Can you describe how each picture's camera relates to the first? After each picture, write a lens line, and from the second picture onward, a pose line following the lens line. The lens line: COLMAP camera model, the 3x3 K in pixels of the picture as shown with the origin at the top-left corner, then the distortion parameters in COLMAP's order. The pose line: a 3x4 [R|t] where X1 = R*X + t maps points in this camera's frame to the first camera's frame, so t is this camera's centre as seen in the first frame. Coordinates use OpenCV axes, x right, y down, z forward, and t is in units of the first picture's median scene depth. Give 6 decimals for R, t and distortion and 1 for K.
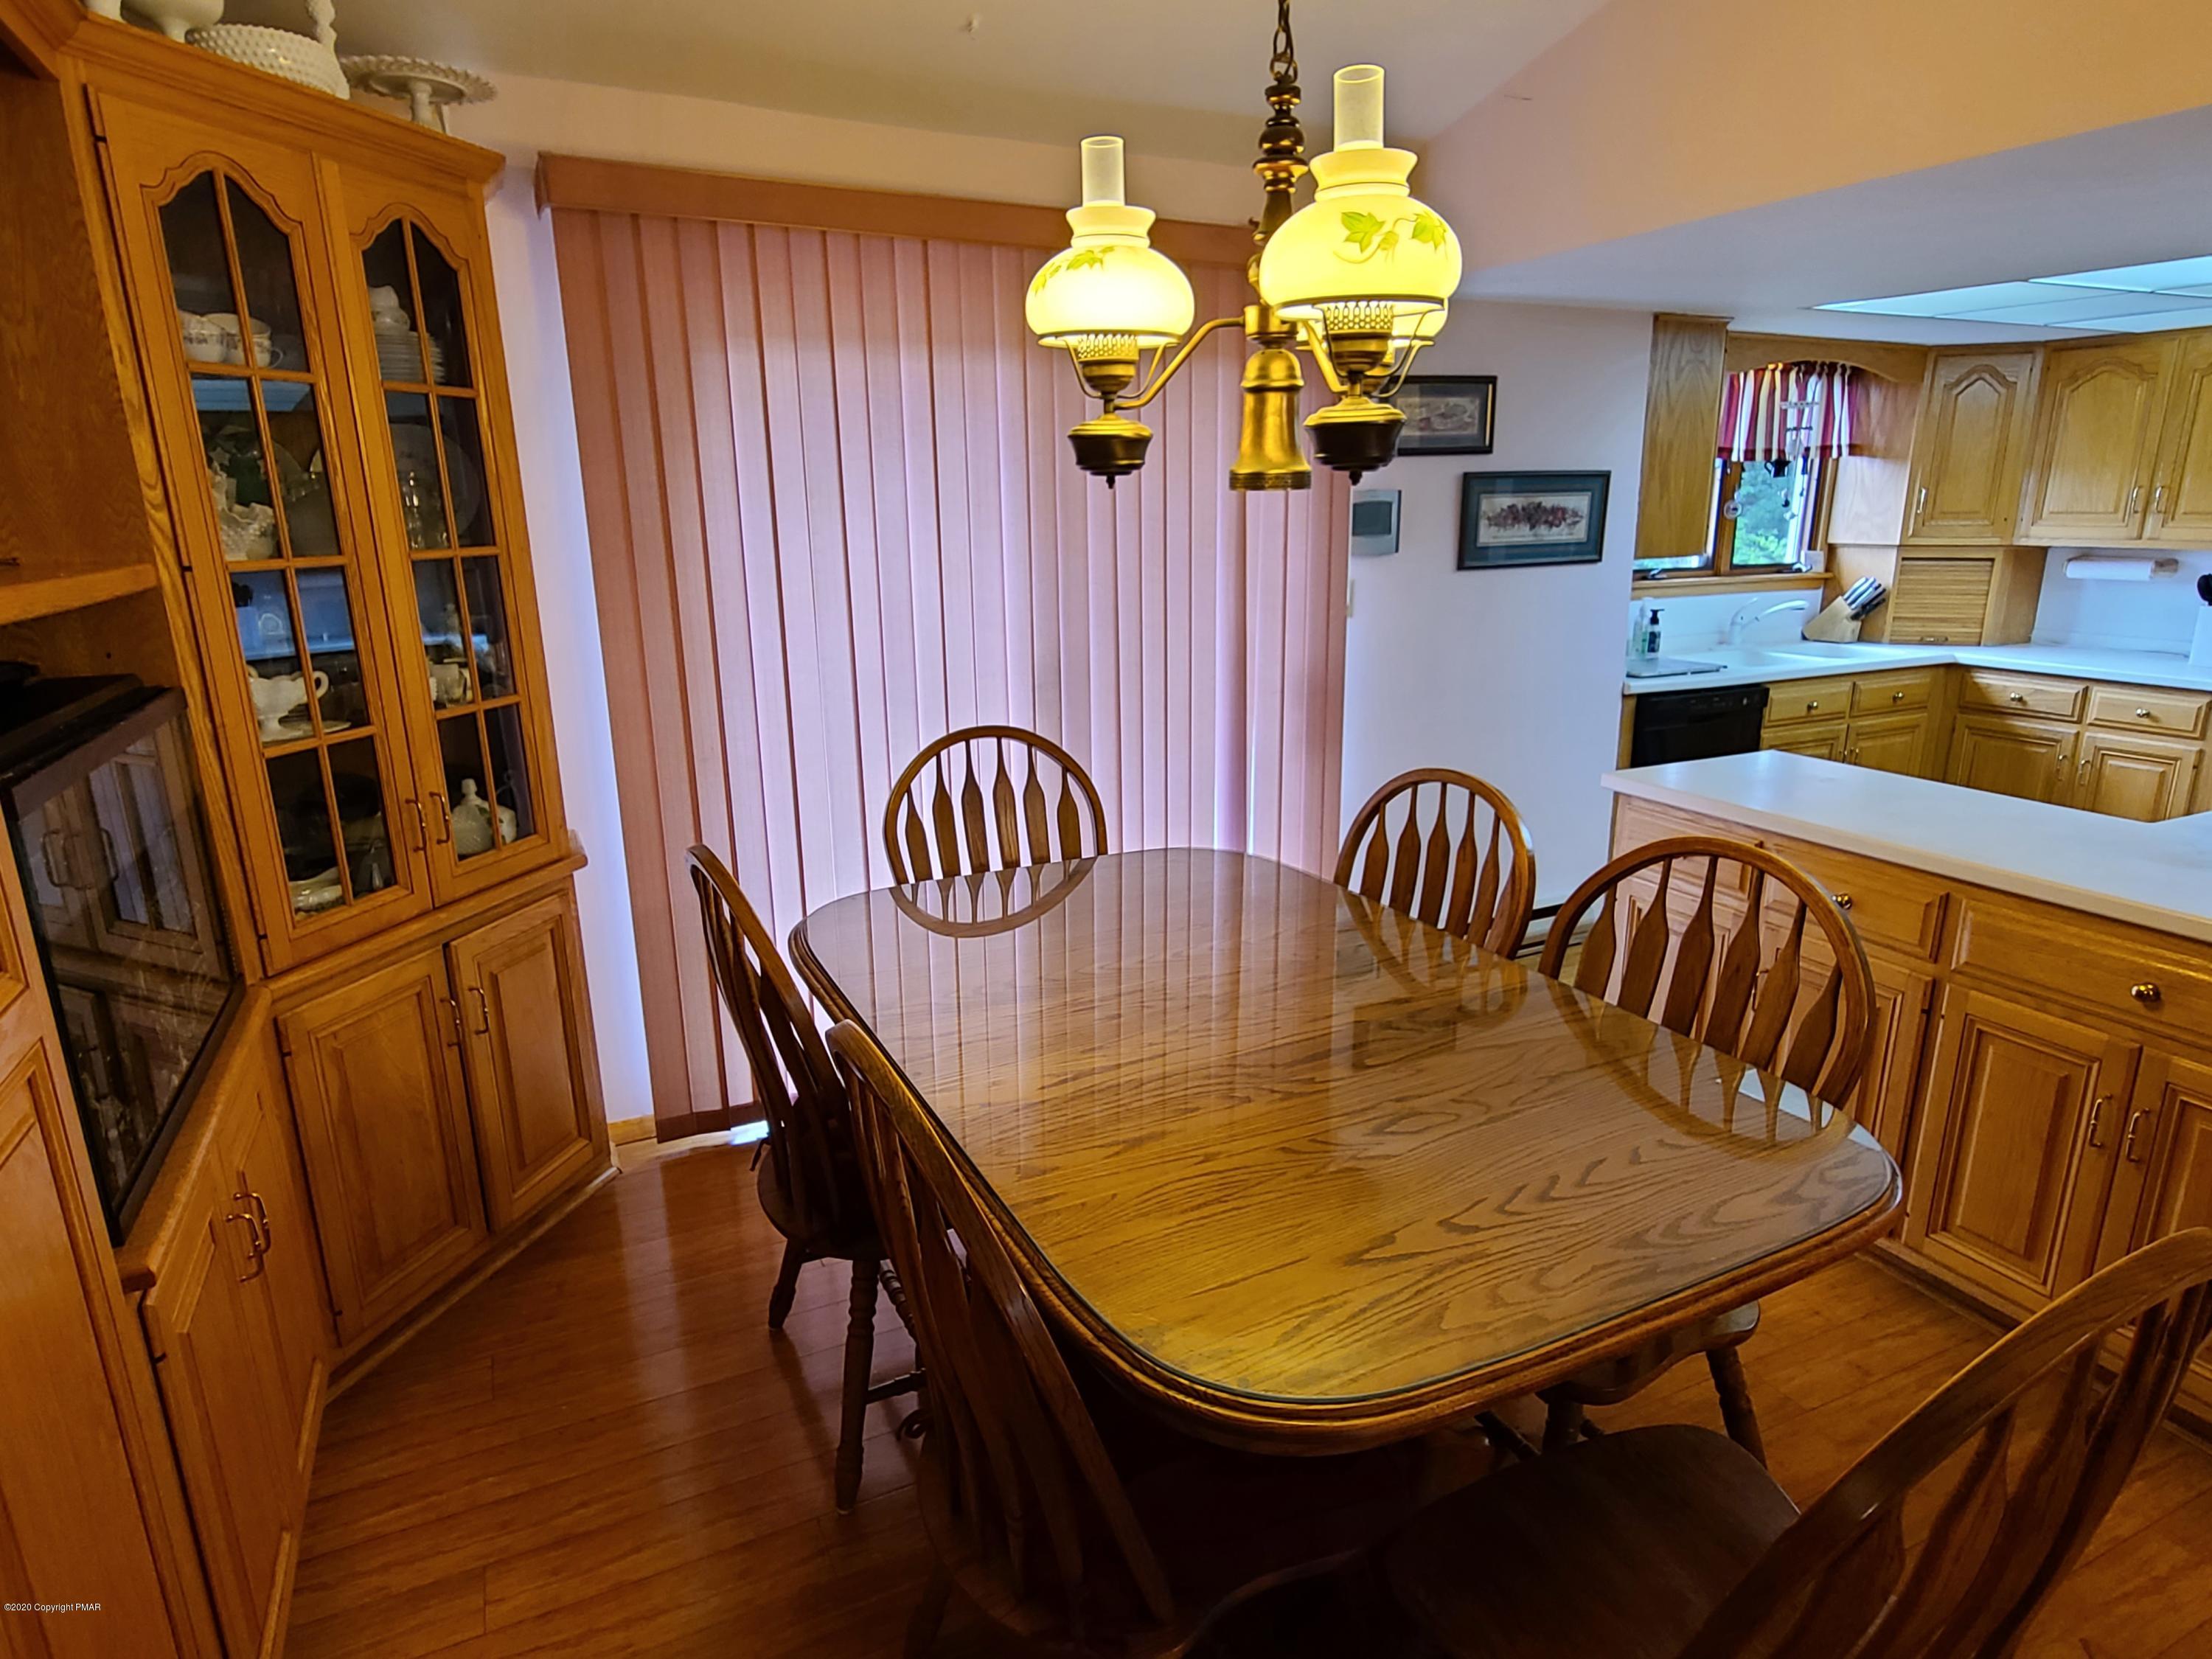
lens RADIAL K [[1205.3, 0, 1111.8], [0, 1205.3, 819.8], [0, 0, 1]] dist [0.000269, -0.001444]
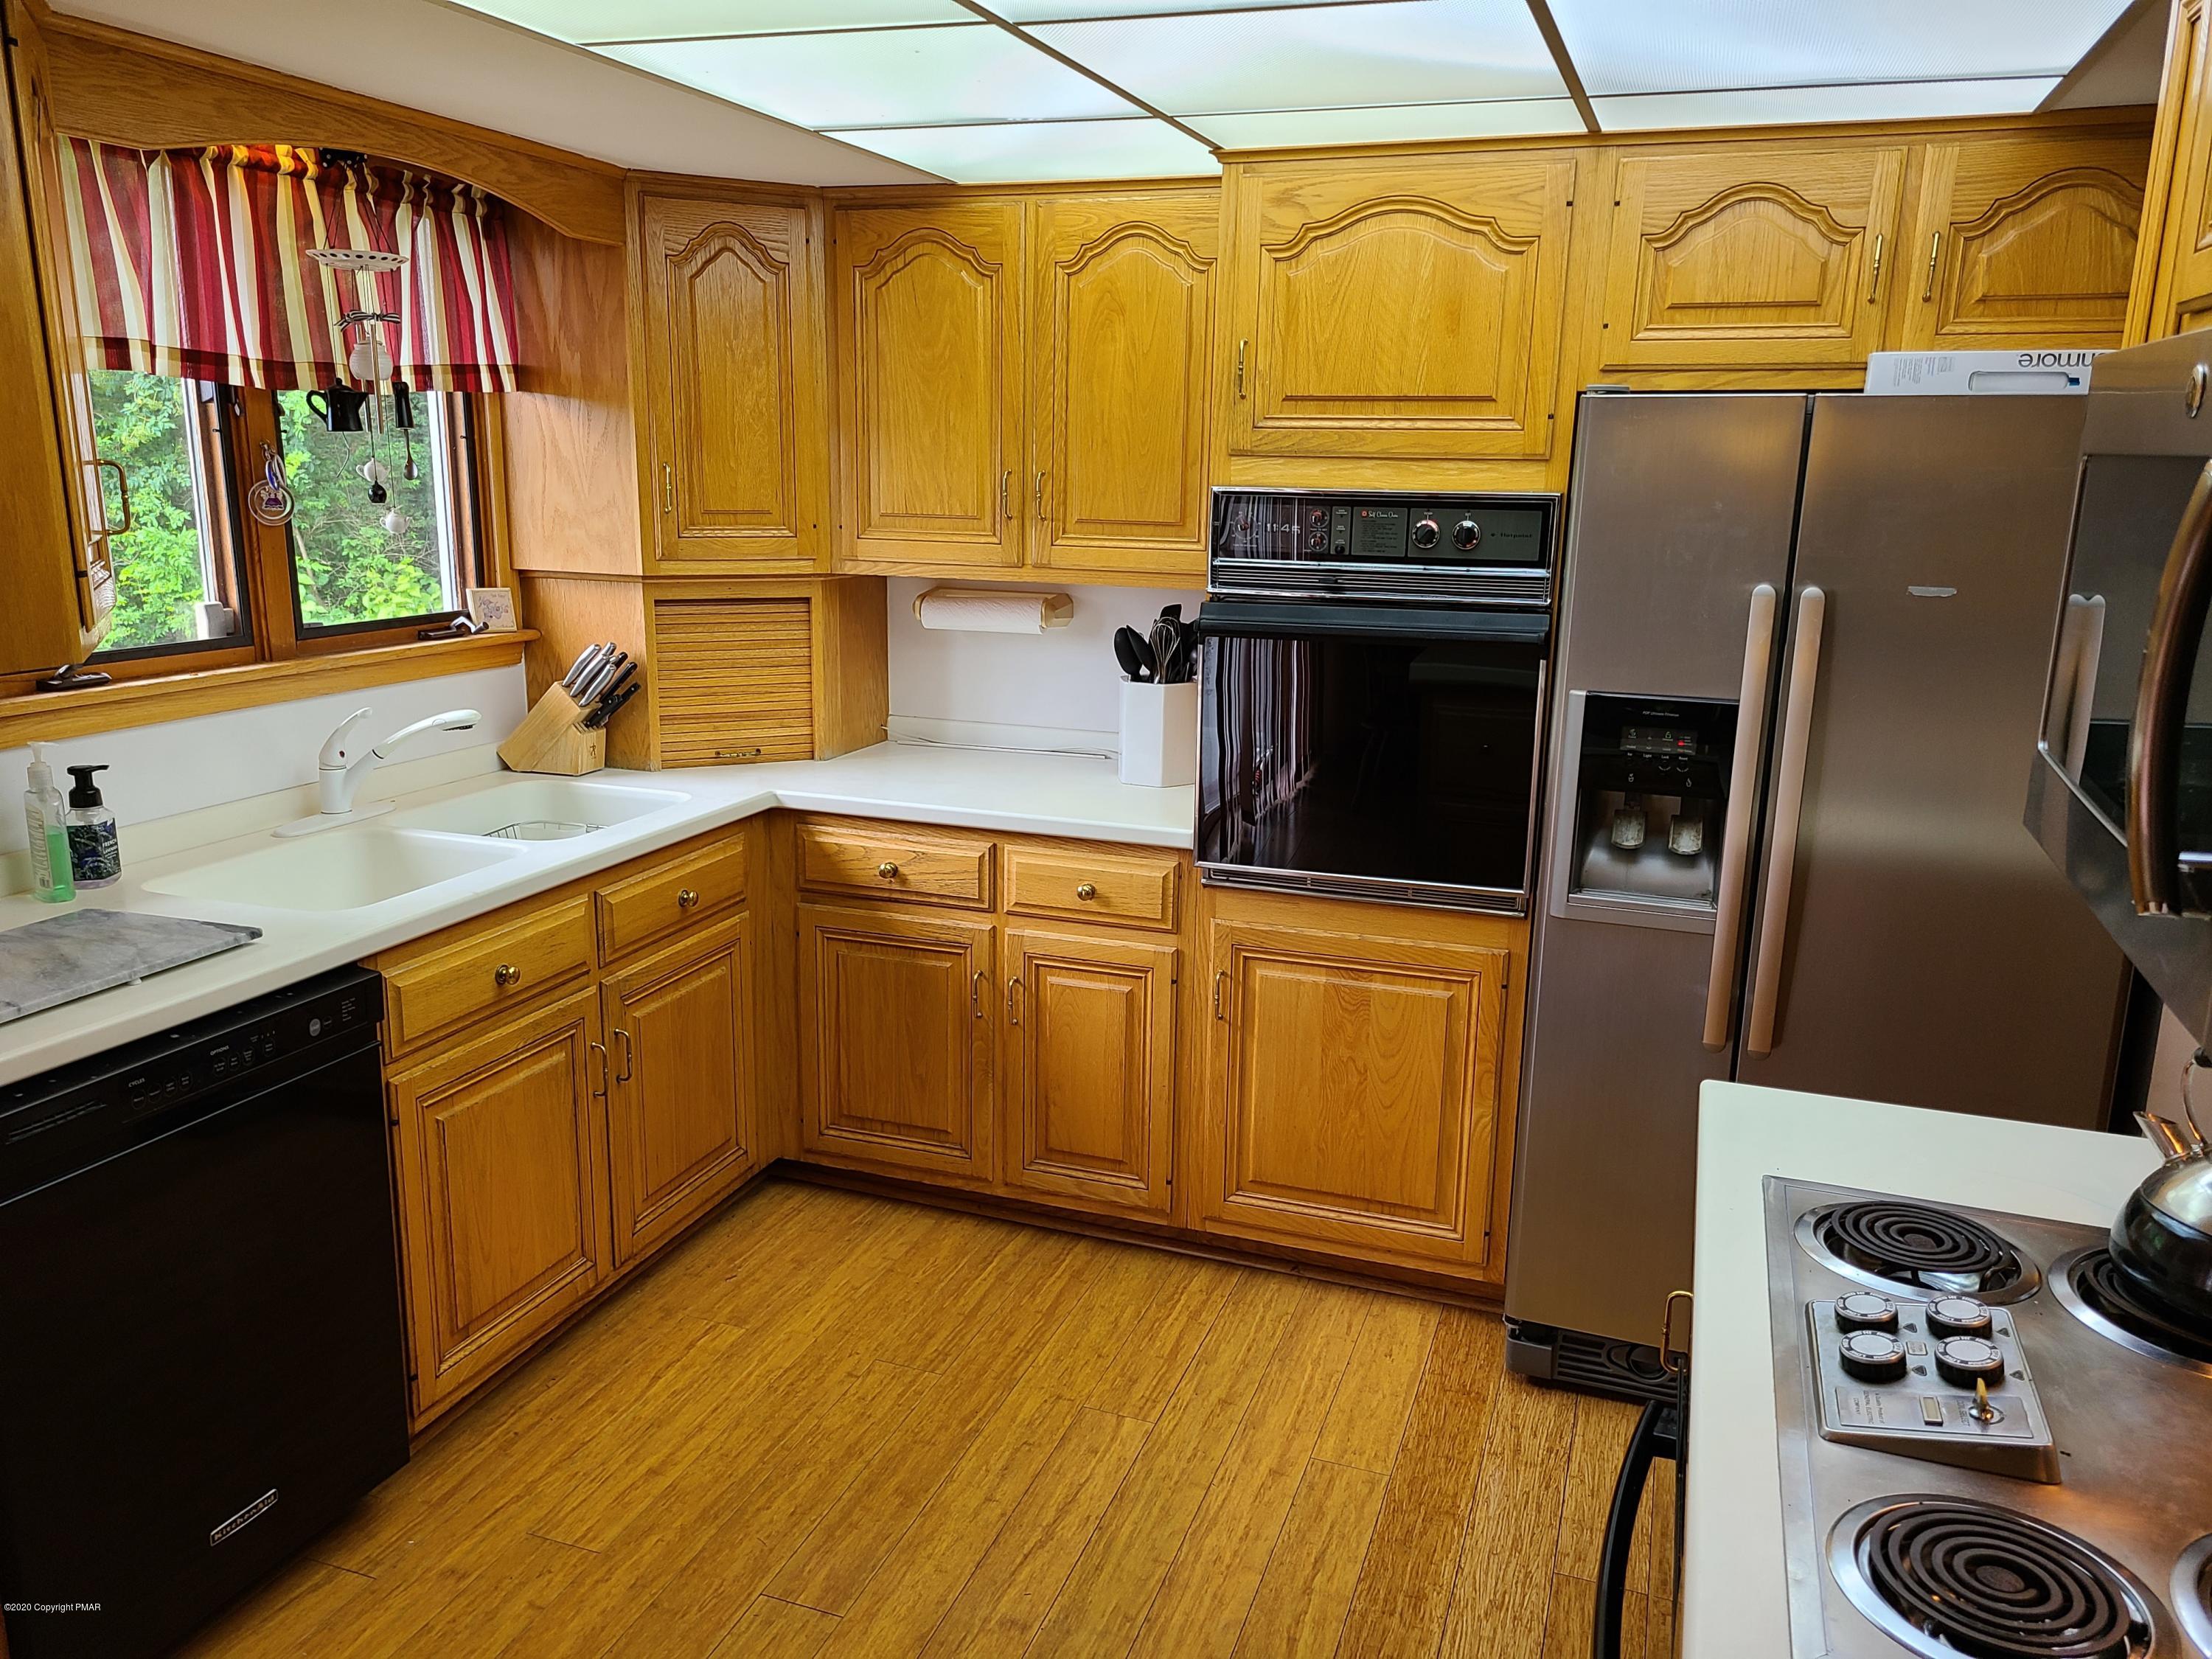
lens RADIAL K [[1642.7, 0, 1110.6], [0, 1642.7, 808.0], [0, 0, 1]] dist [0.061641, -0.058611]
pose [[0.696401, -0.127387, 0.706256, 0.305322], [0.159633, 0.986961, 0.020612, -0.121288], [-0.699673, 0.098387, 0.707656, 0.409224]]
